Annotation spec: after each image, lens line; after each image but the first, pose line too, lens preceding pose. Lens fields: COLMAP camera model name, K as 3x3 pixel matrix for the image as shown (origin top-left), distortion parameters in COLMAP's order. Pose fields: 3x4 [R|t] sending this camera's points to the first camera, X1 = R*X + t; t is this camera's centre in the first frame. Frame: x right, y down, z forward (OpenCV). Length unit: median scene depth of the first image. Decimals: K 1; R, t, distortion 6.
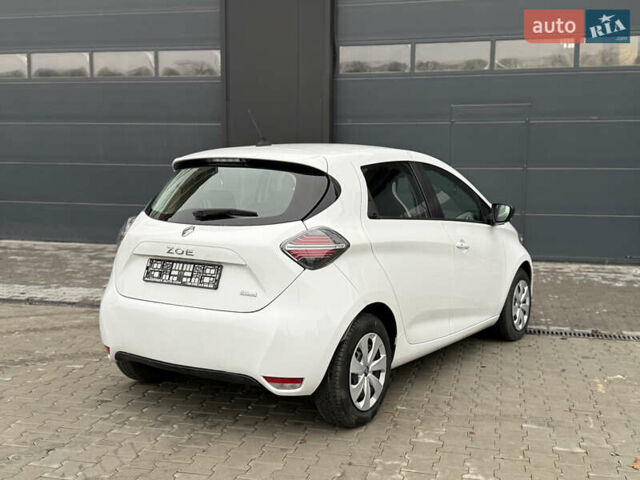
lens RADIAL K [[764.8, 0, 320.0], [0, 764.8, 240.0], [0, 0, 1]] dist [0.074618, -0.023197]
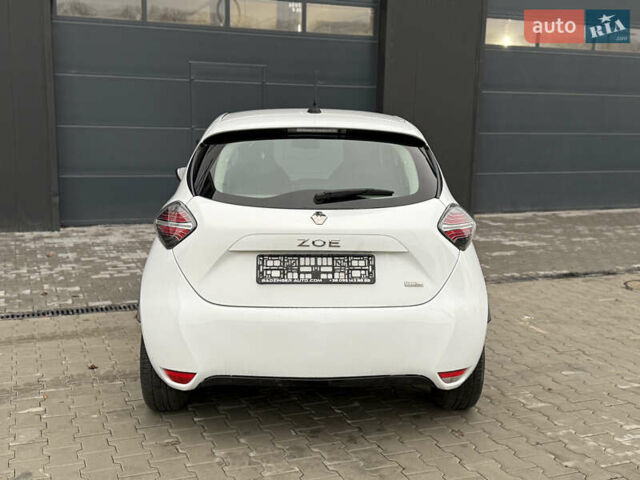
lens RADIAL K [[764.8, 0, 320.0], [0, 764.8, 240.0], [0, 0, 1]] dist [0.074618, -0.023197]
pose [[0.811444, -0.084883, 0.578233, -0.655784], [0.049739, 0.995837, 0.076386, -0.051220], [-0.582310, -0.033222, 0.812288, 0.326148]]
